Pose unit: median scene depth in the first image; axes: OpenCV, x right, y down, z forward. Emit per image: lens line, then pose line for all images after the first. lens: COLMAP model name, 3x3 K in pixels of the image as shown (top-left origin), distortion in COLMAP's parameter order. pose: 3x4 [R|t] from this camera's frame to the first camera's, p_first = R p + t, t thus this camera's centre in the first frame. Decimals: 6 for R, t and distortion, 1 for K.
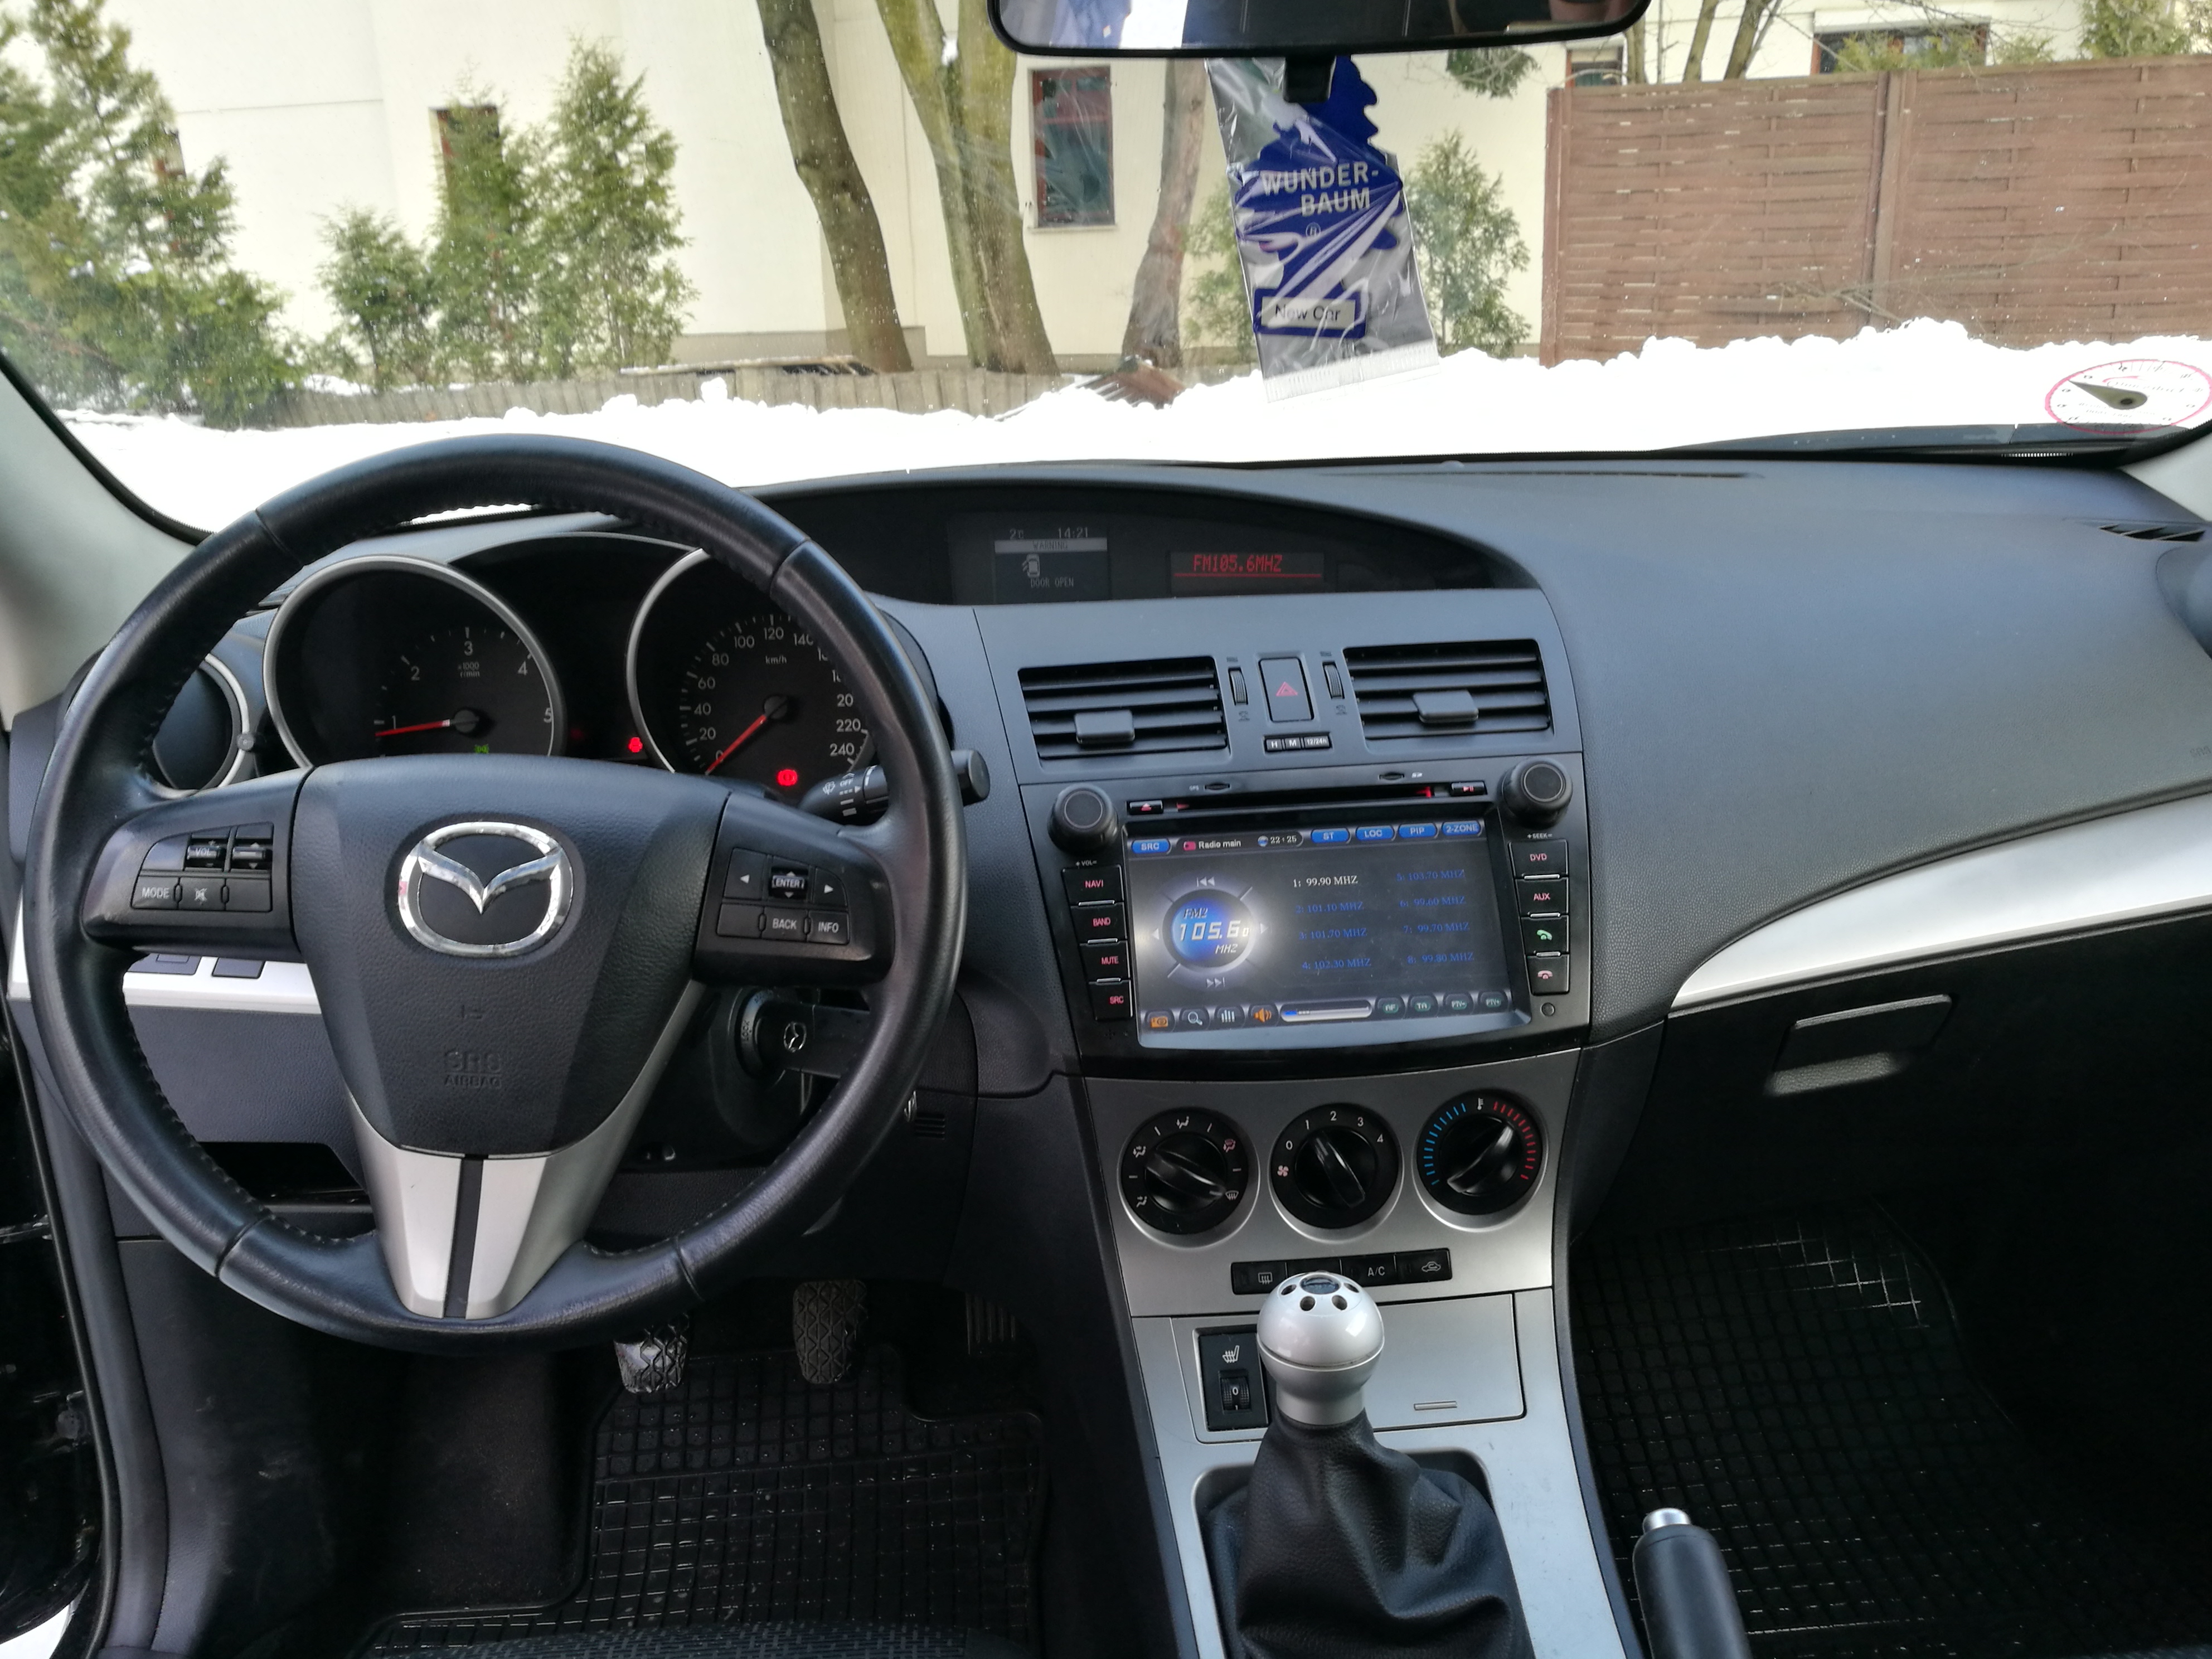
lens RADIAL K [[1744.1, 0, 1111.2], [0, 1744.1, 843.7], [0, 0, 1]] dist [-0.027967, 0.020478]
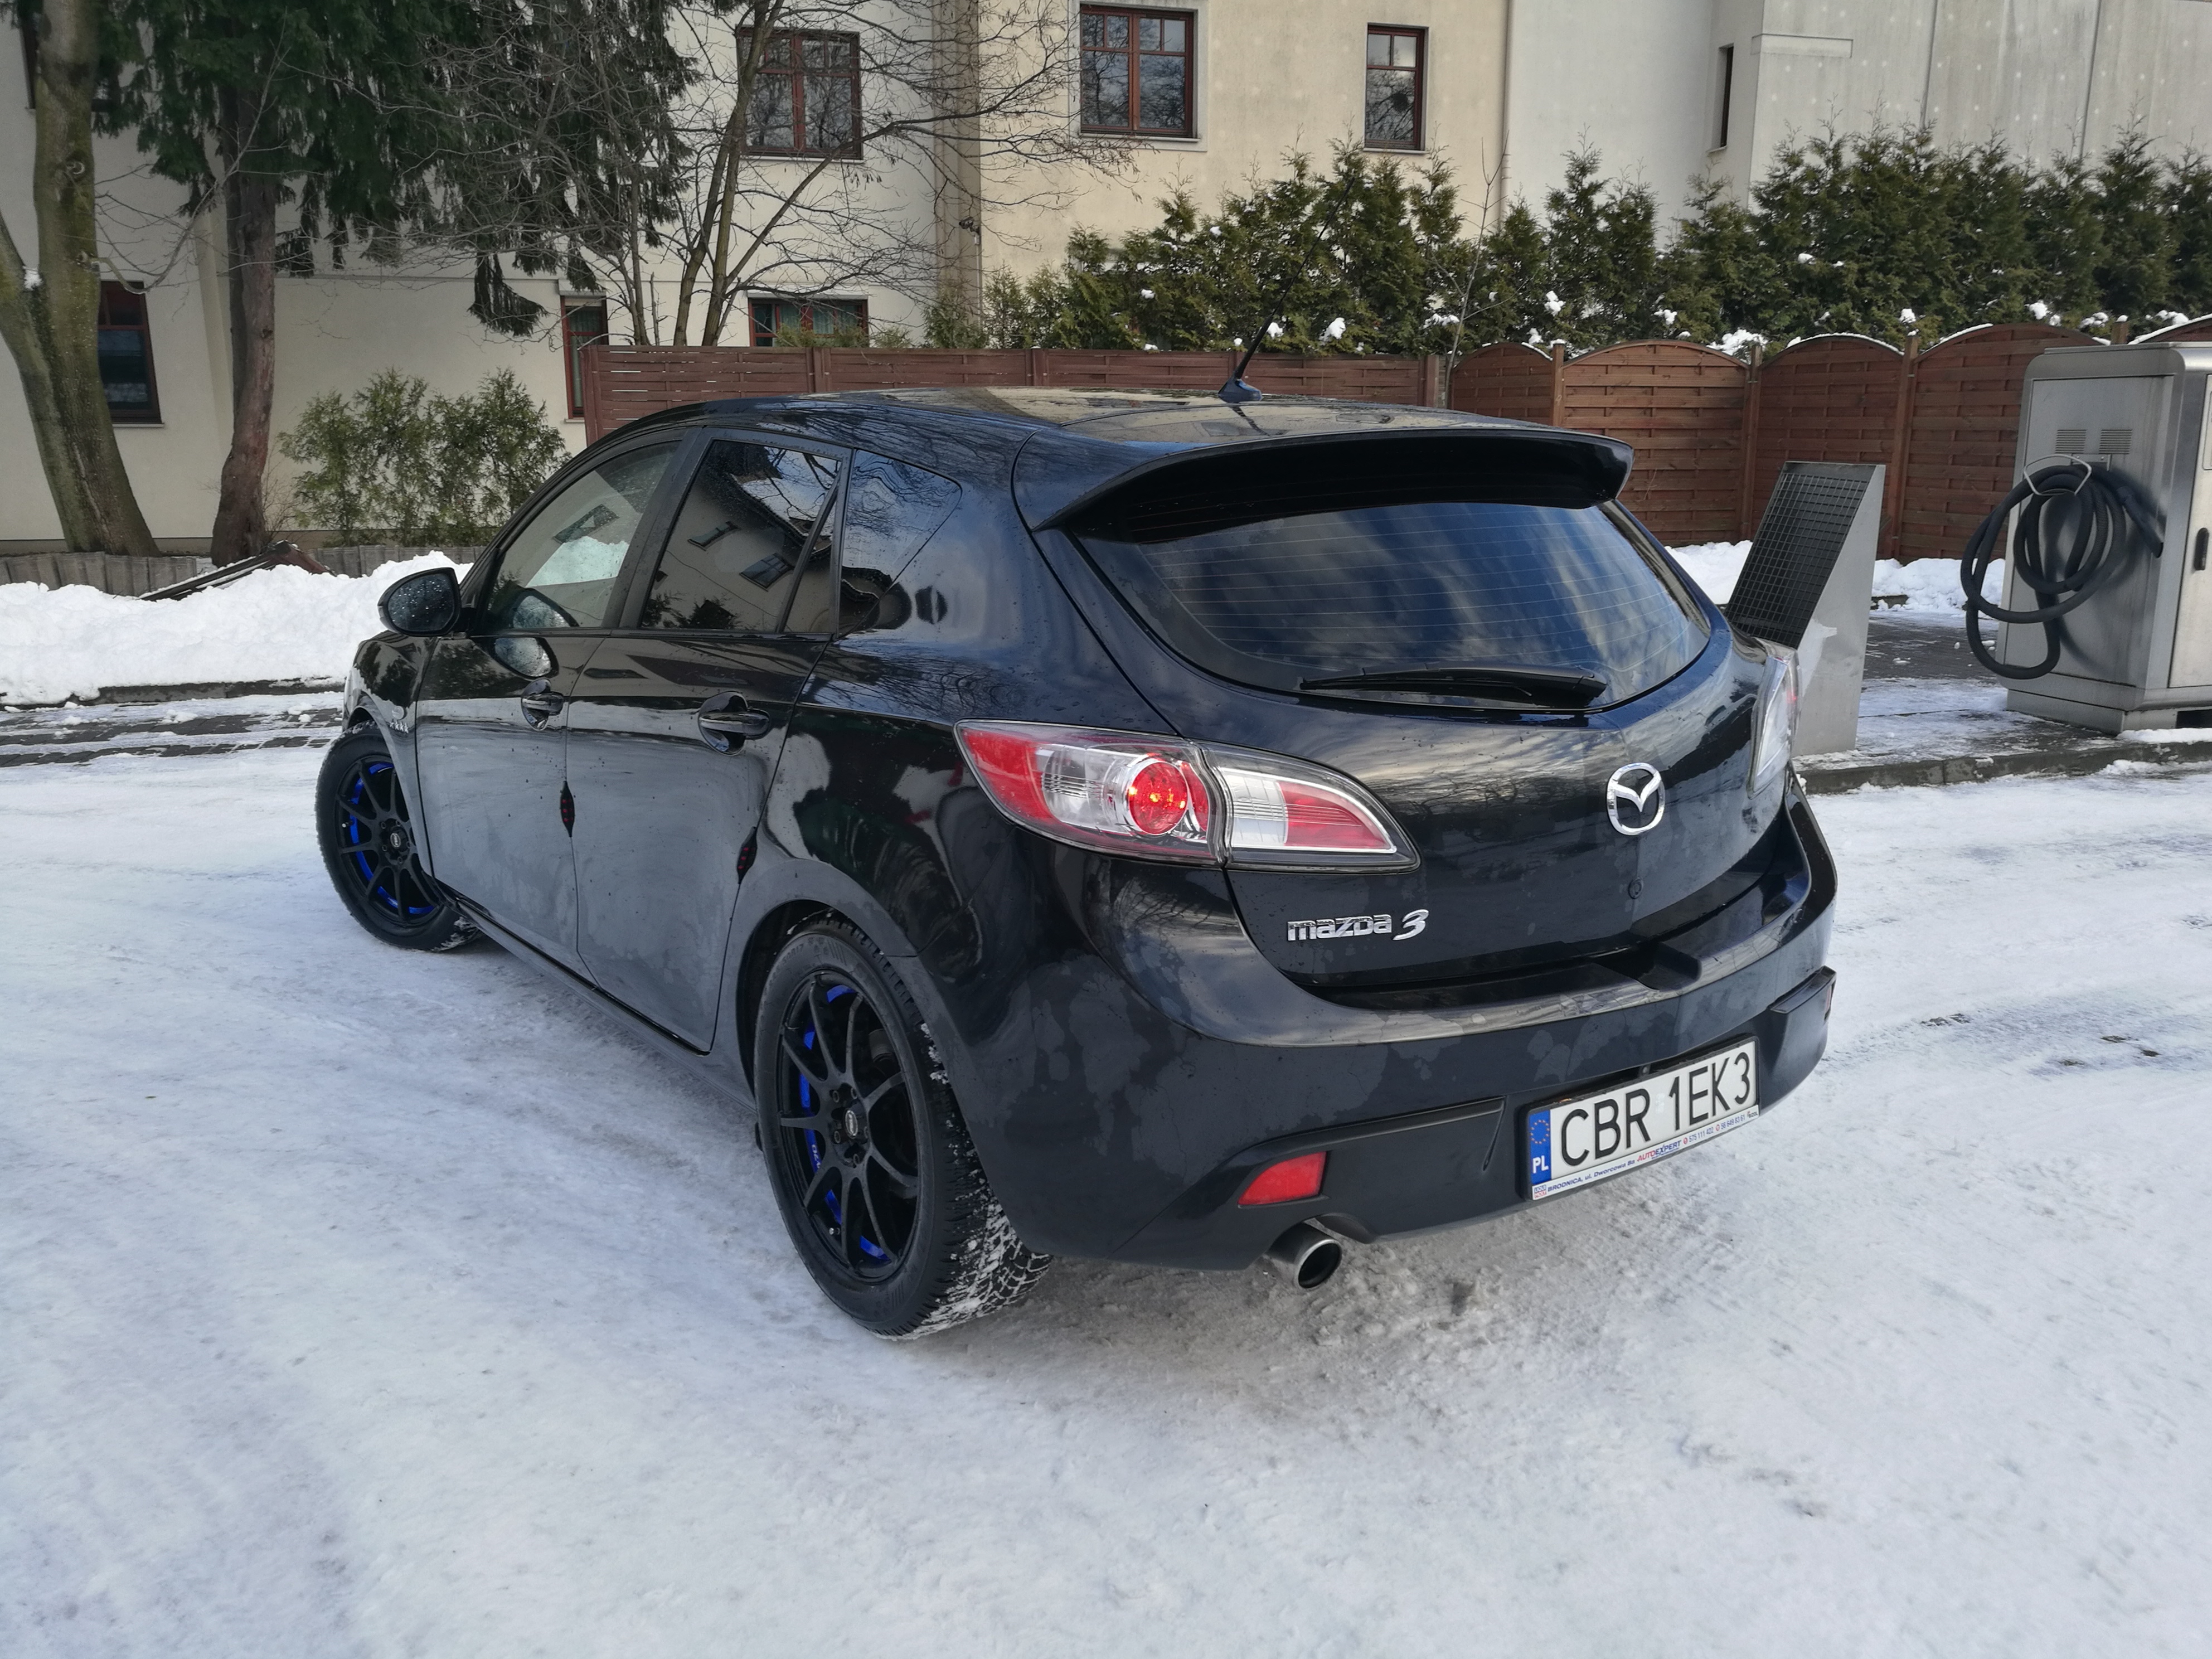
lens RADIAL K [[1744.1, 0, 1115.9], [0, 1744.1, 822.7], [0, 0, 1]] dist [-0.027967, 0.020478]
pose [[0.856139, -0.091577, 0.508566, -0.102669], [0.142808, 0.987772, -0.062541, 0.072240], [-0.496621, 0.126172, 0.858748, -0.301177]]
